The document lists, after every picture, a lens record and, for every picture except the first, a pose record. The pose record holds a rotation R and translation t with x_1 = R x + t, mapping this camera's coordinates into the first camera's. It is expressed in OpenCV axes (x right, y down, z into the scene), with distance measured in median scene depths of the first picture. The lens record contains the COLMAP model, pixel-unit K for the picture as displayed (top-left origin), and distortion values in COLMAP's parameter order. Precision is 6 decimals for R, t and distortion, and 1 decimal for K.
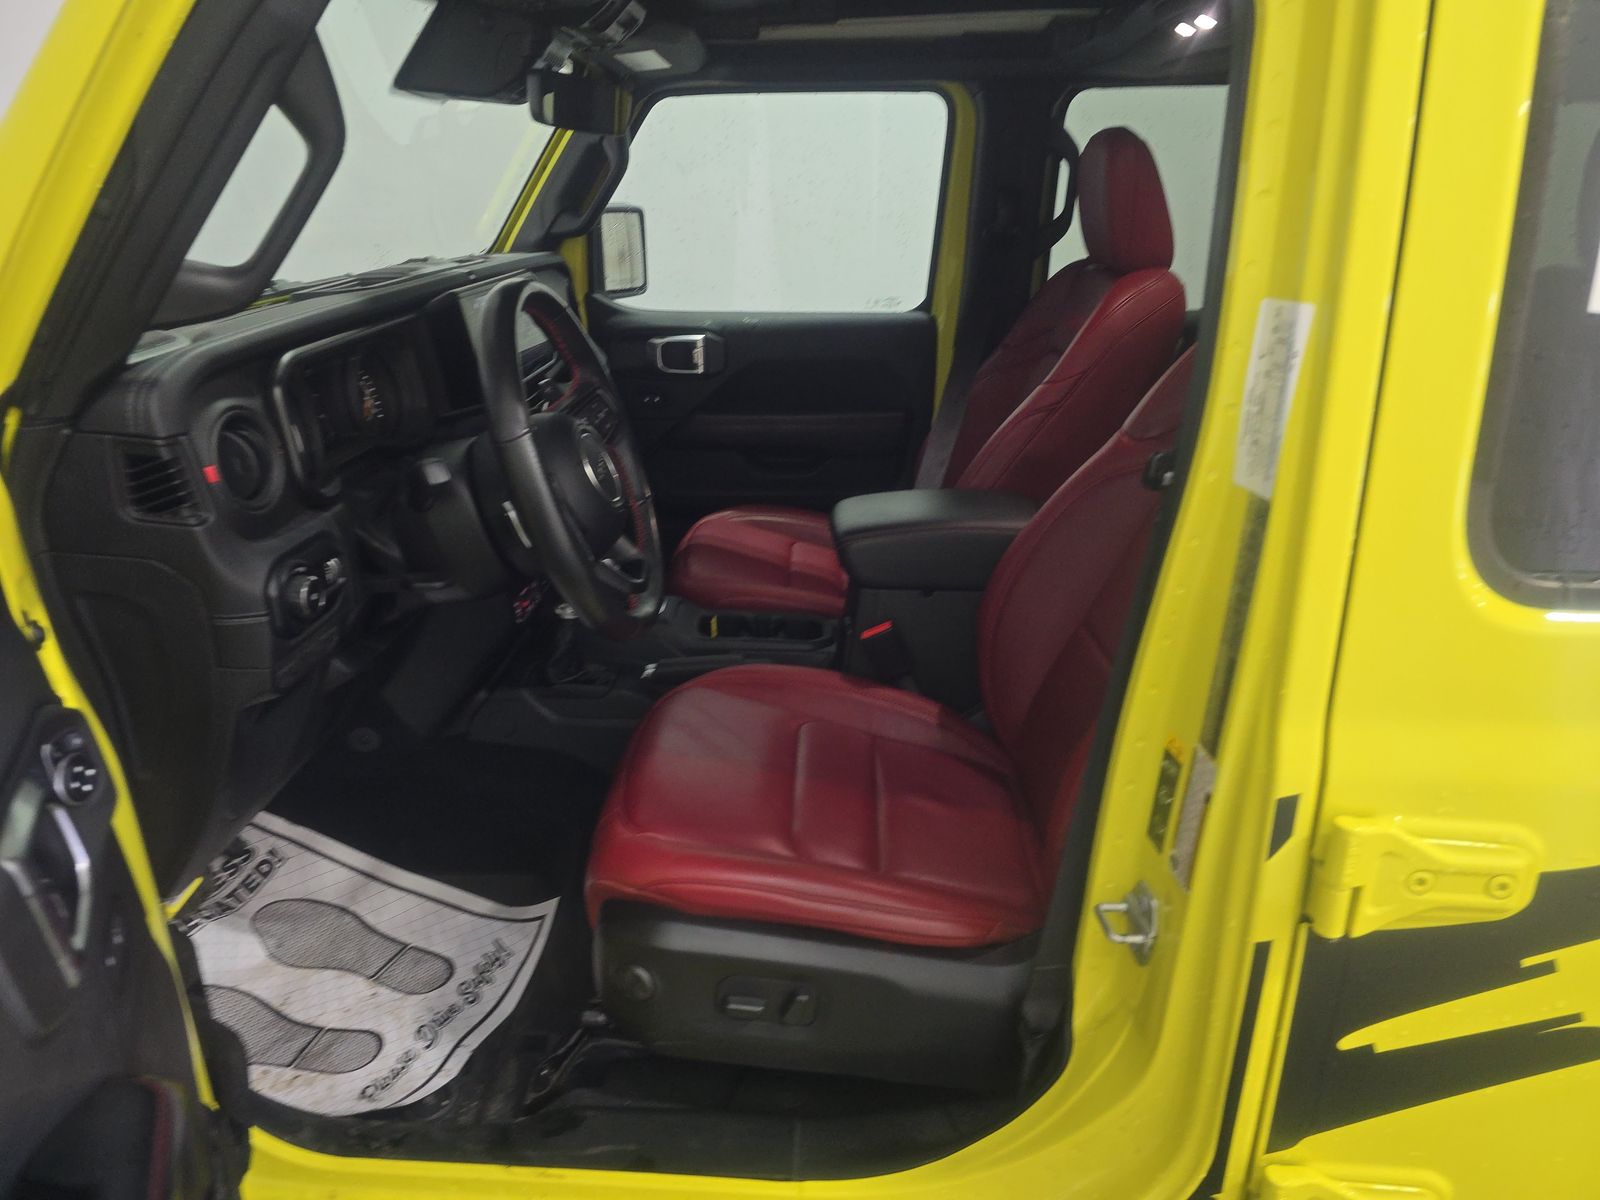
lens RADIAL K [[1085.6, 0, 796.5], [0, 1085.6, 590.0], [0, 0, 1]] dist [0.054388, -0.055860]
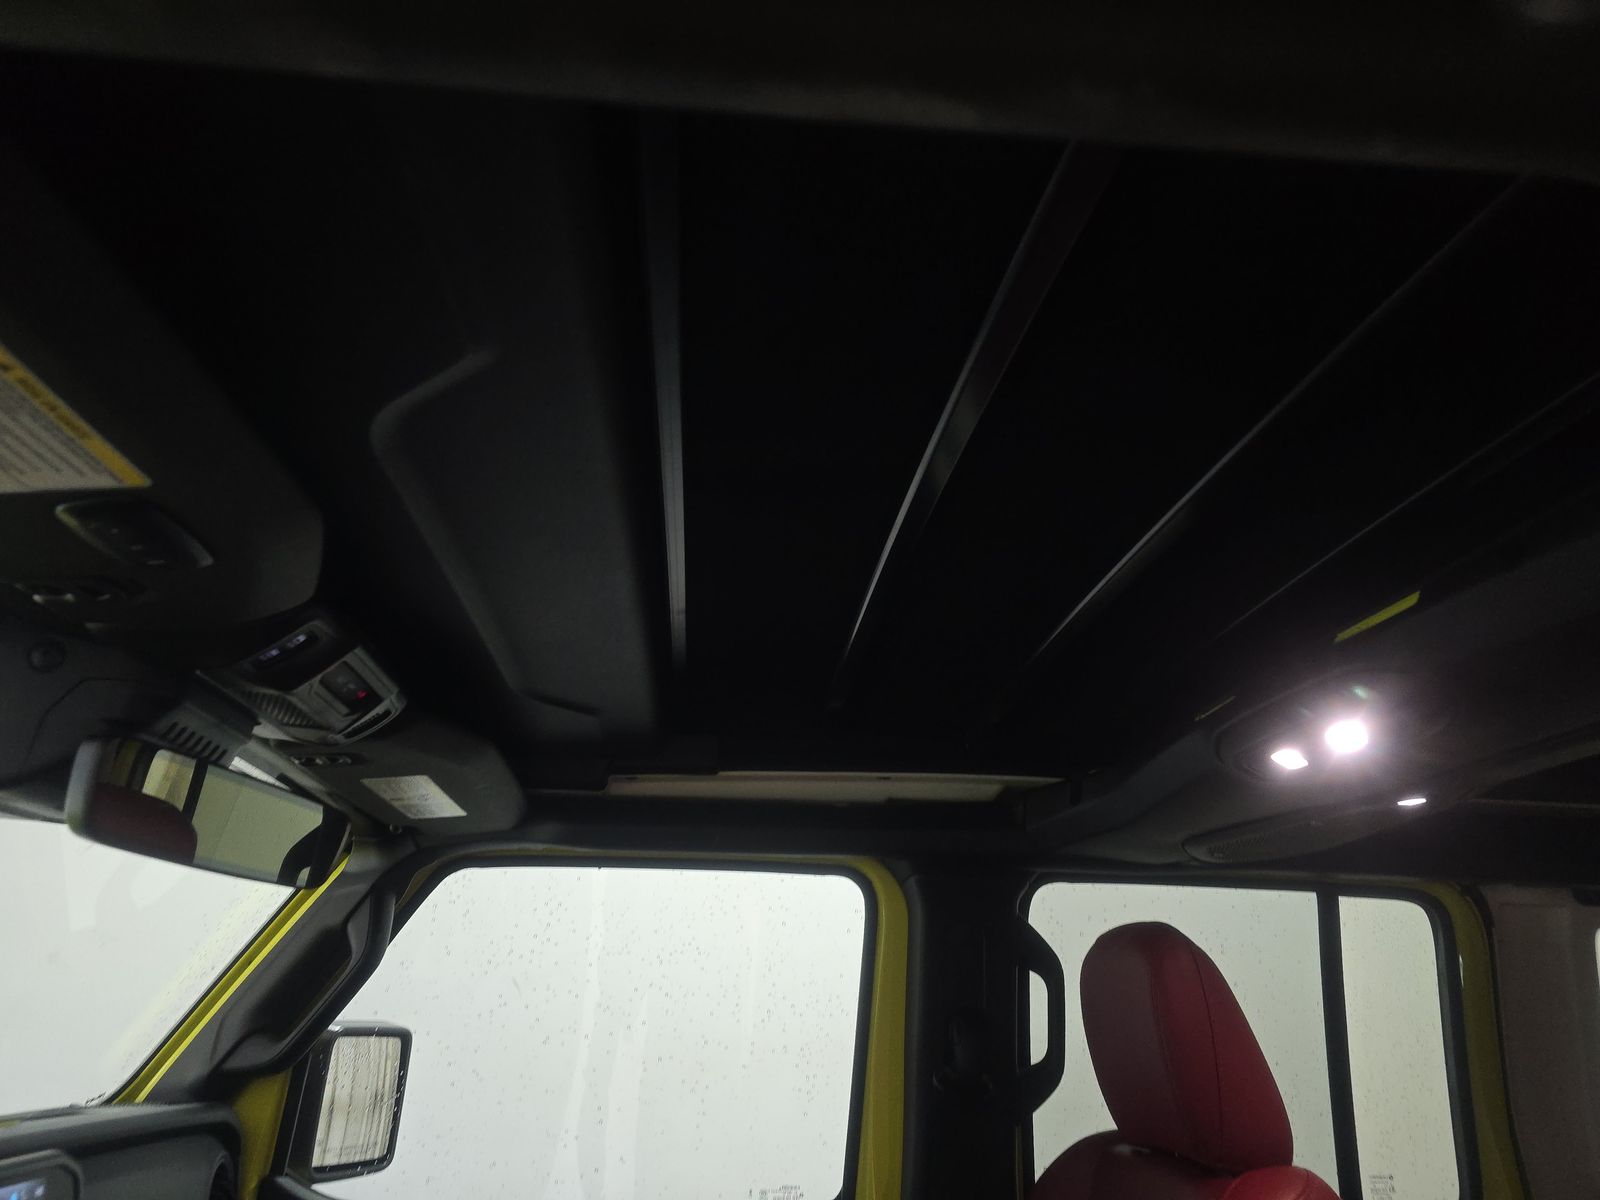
lens RADIAL K [[1085.6, 0, 796.5], [0, 1085.6, 590.0], [0, 0, 1]] dist [0.054388, -0.055860]
pose [[0.992334, 0.067039, 0.103818, 0.005730], [0.018328, 0.750952, -0.660103, -0.122699], [-0.122215, 0.656945, 0.743967, 0.347412]]
